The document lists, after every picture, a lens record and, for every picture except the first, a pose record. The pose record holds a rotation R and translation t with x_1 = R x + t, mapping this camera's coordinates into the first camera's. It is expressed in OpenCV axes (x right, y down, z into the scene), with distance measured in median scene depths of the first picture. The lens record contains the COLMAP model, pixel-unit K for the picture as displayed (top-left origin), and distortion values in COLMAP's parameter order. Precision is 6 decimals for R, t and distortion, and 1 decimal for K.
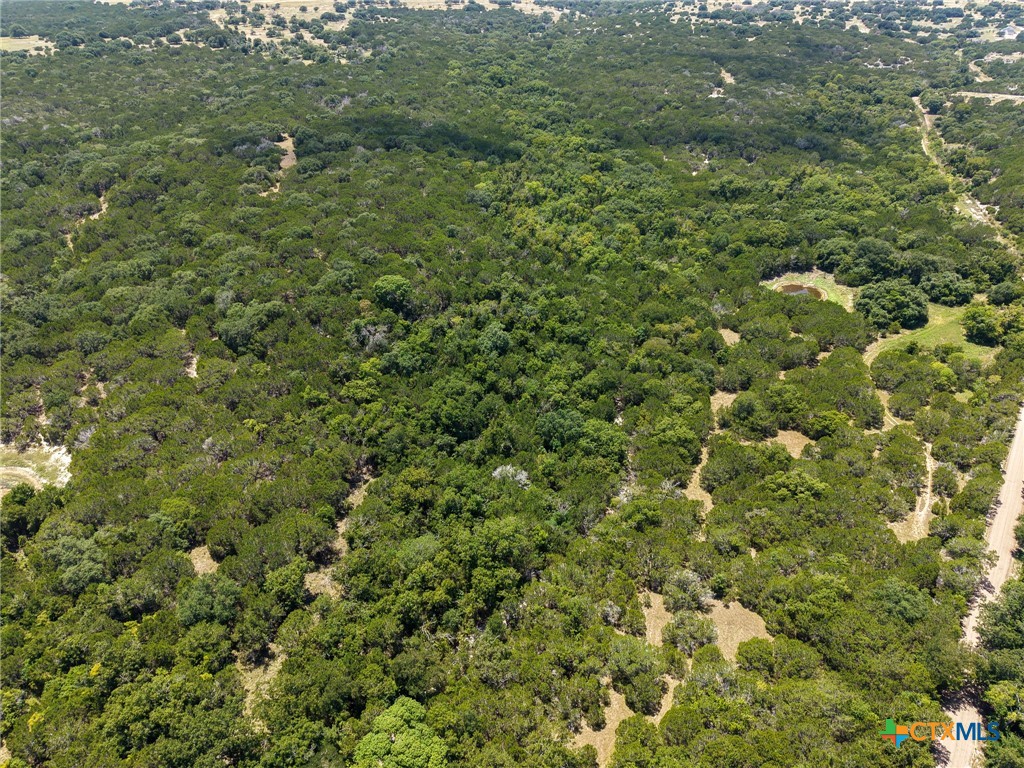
lens RADIAL K [[695.3, 0, 516.3], [0, 695.3, 380.5], [0, 0, 1]] dist [0.031535, -0.016167]
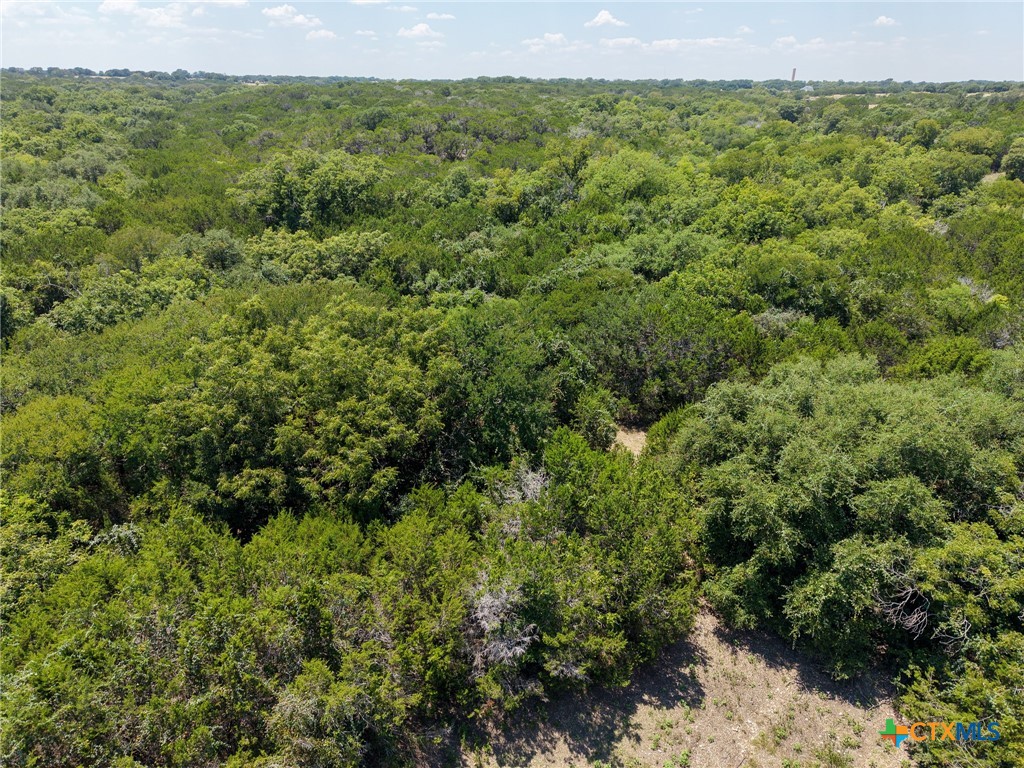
lens RADIAL K [[695.3, 0, 512.4], [0, 695.3, 384.7], [0, 0, 1]] dist [0.031535, -0.016167]
pose [[0.972988, -0.098370, 0.208849, 0.338527], [0.129354, 0.981625, -0.140282, -0.170268], [-0.191212, 0.163508, 0.967834, 0.799244]]
